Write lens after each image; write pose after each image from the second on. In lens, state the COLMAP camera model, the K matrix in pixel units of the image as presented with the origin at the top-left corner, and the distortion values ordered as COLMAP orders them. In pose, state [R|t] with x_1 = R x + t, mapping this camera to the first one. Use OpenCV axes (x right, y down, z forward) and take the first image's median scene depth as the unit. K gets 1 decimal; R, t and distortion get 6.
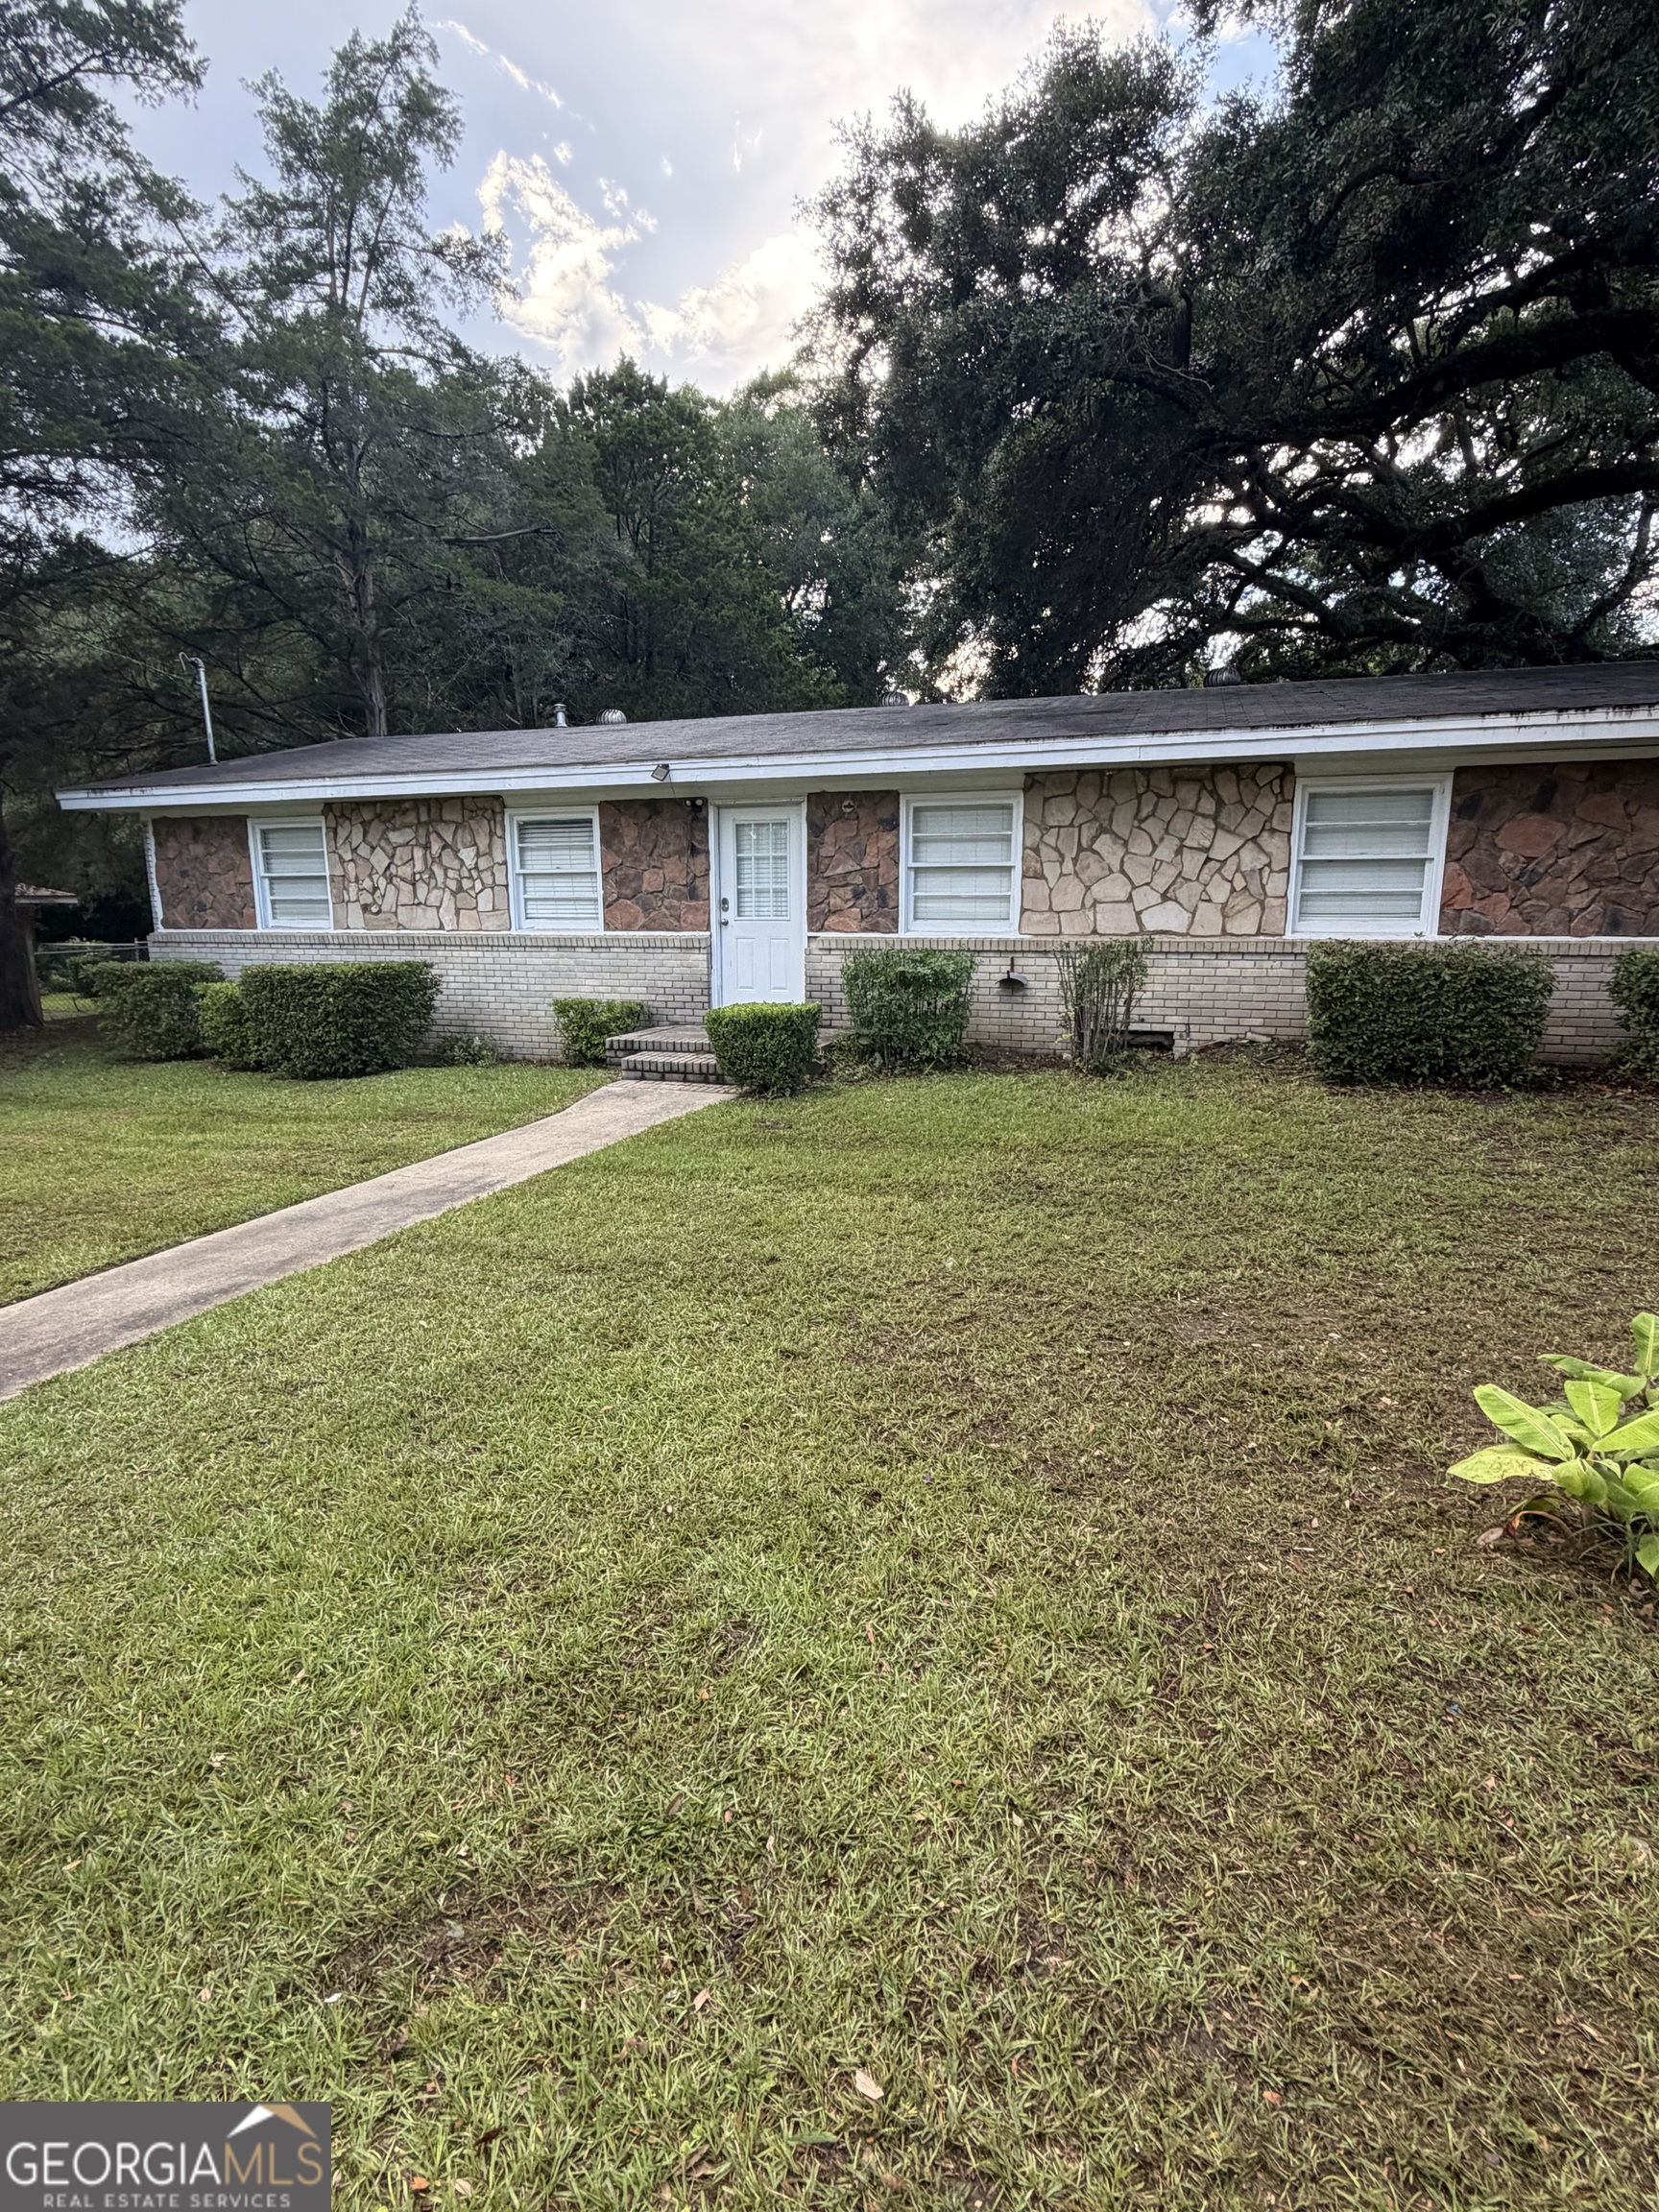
lens RADIAL K [[1042.3, 0, 841.3], [0, 1042.3, 1105.6], [0, 0, 1]] dist [-0.000673, -0.000895]
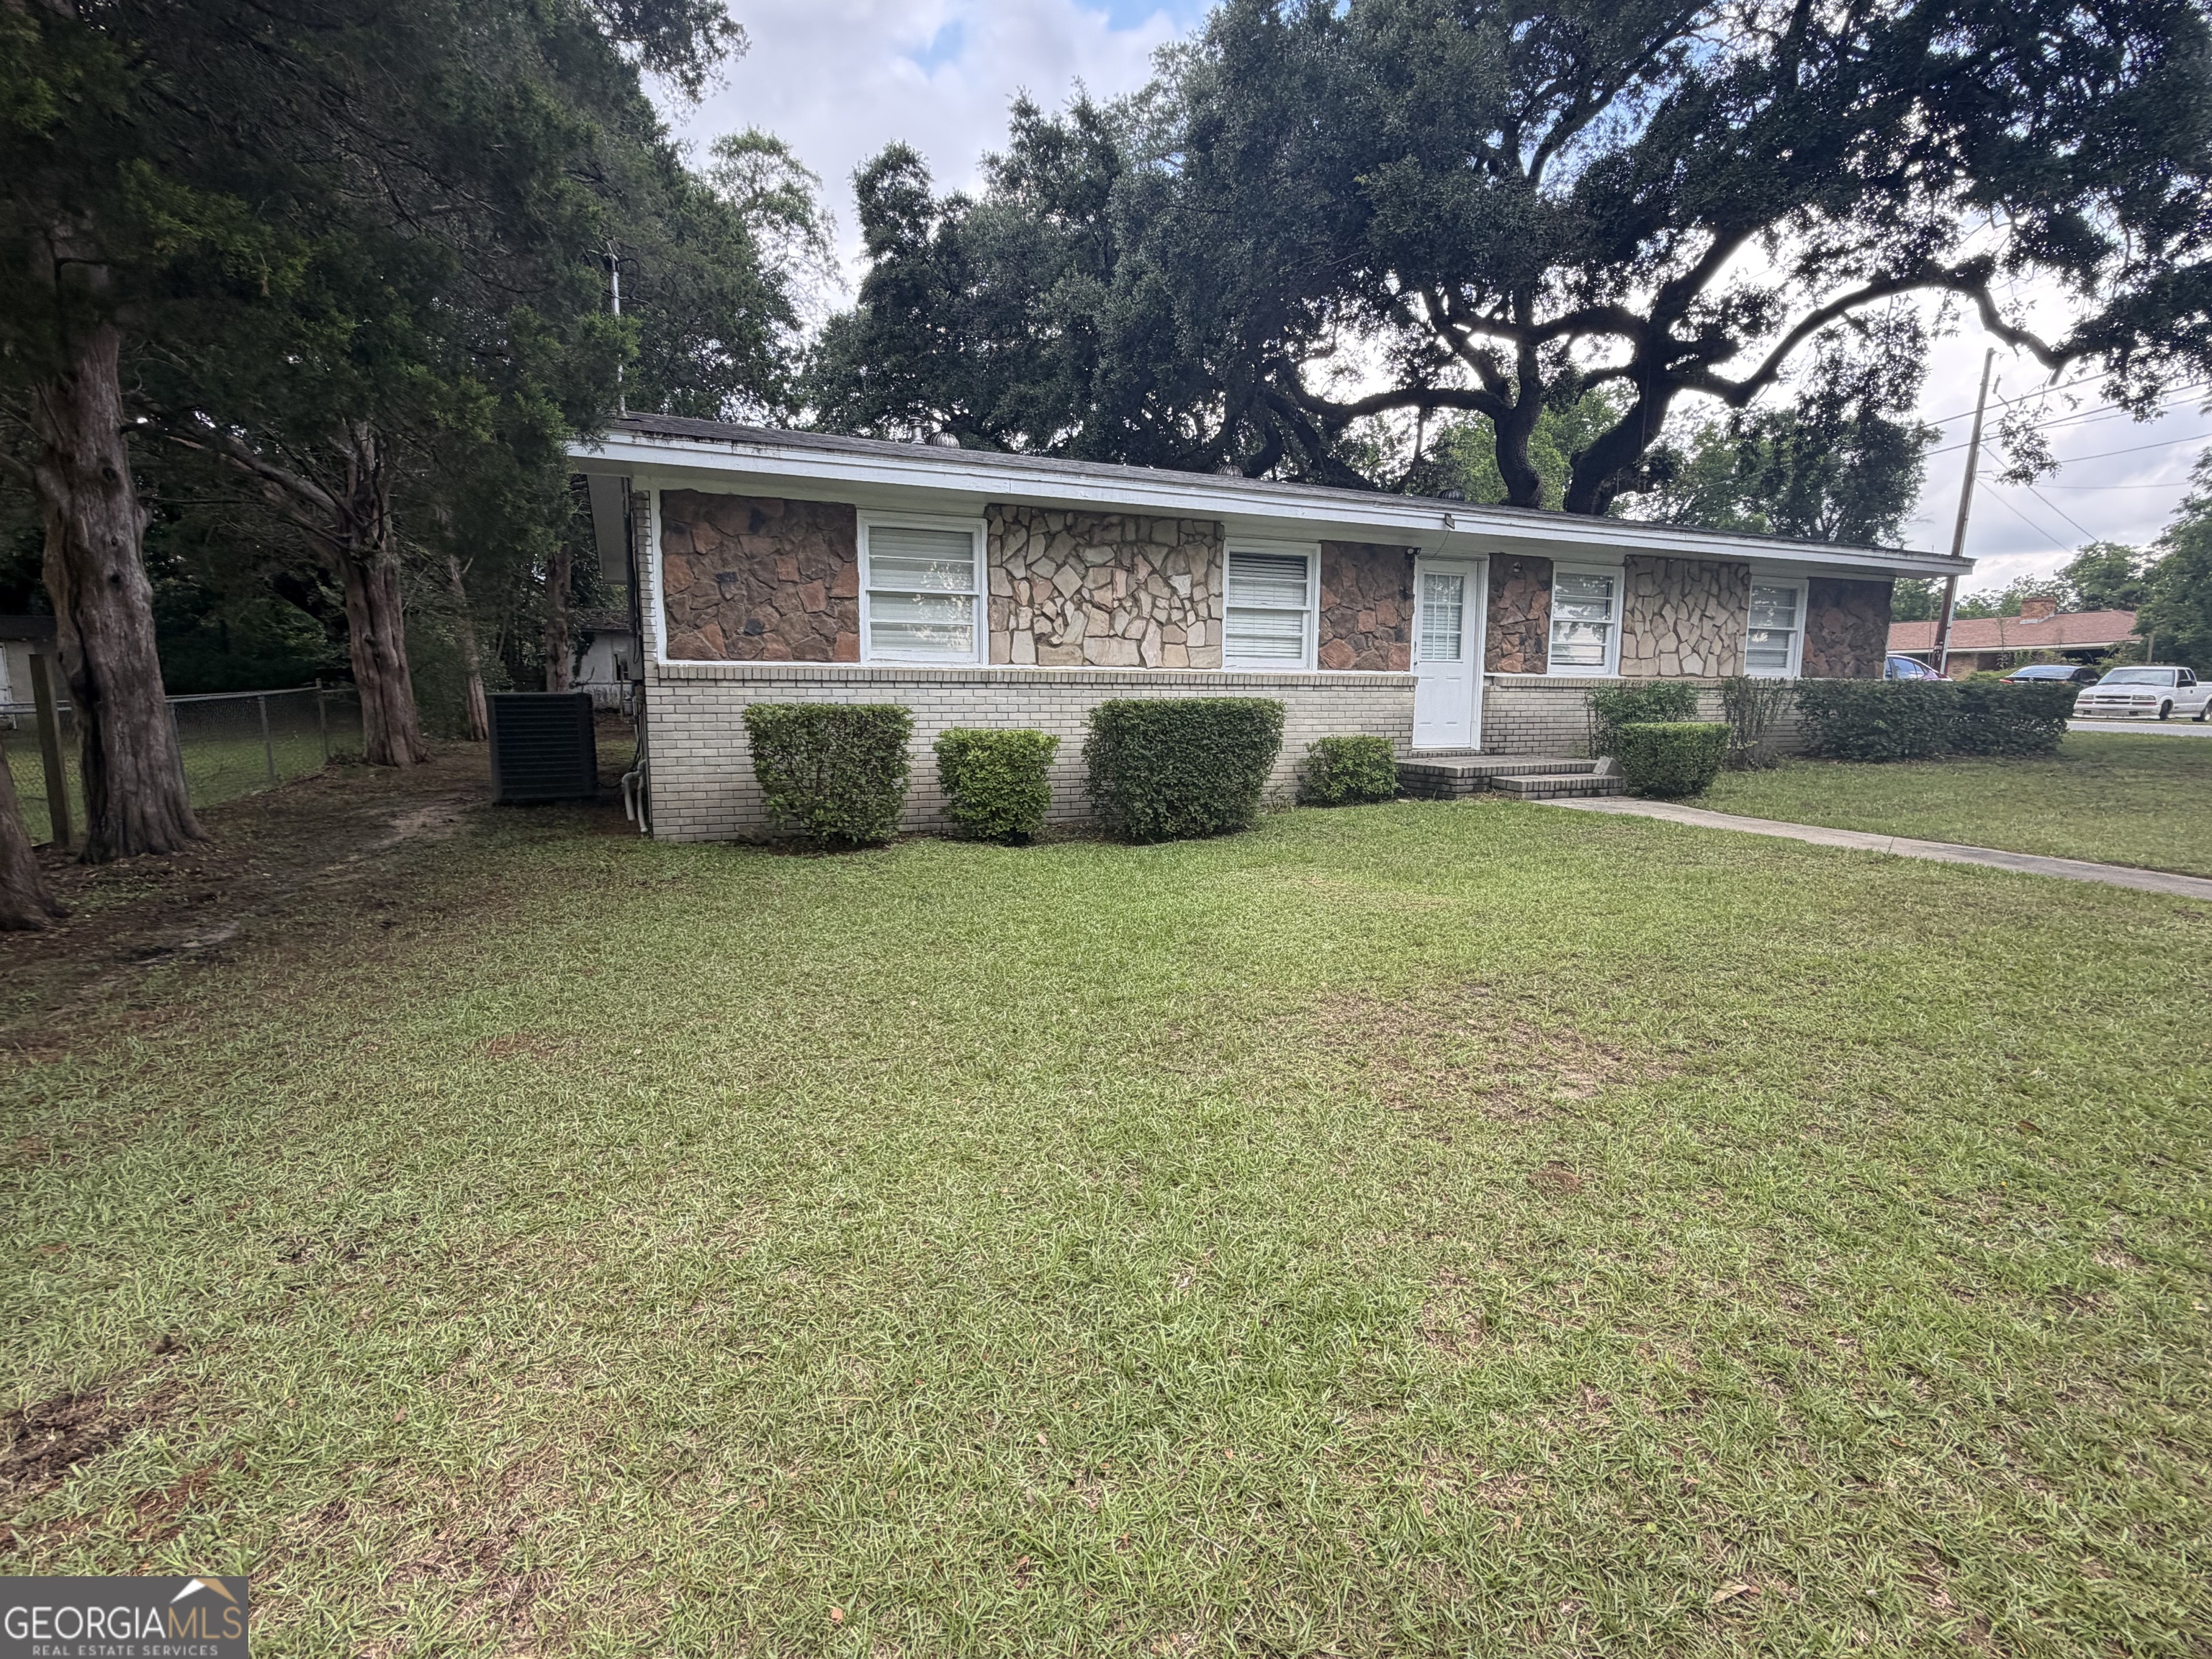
lens RADIAL K [[1042.3, 0, 1124.8], [0, 1042.3, 820.4], [0, 0, 1]] dist [-0.000673, -0.000895]
pose [[0.739093, -0.090192, 0.667538, -1.047781], [0.100146, 0.994695, 0.023514, -0.066126], [-0.666117, 0.049472, 0.744205, 0.389232]]
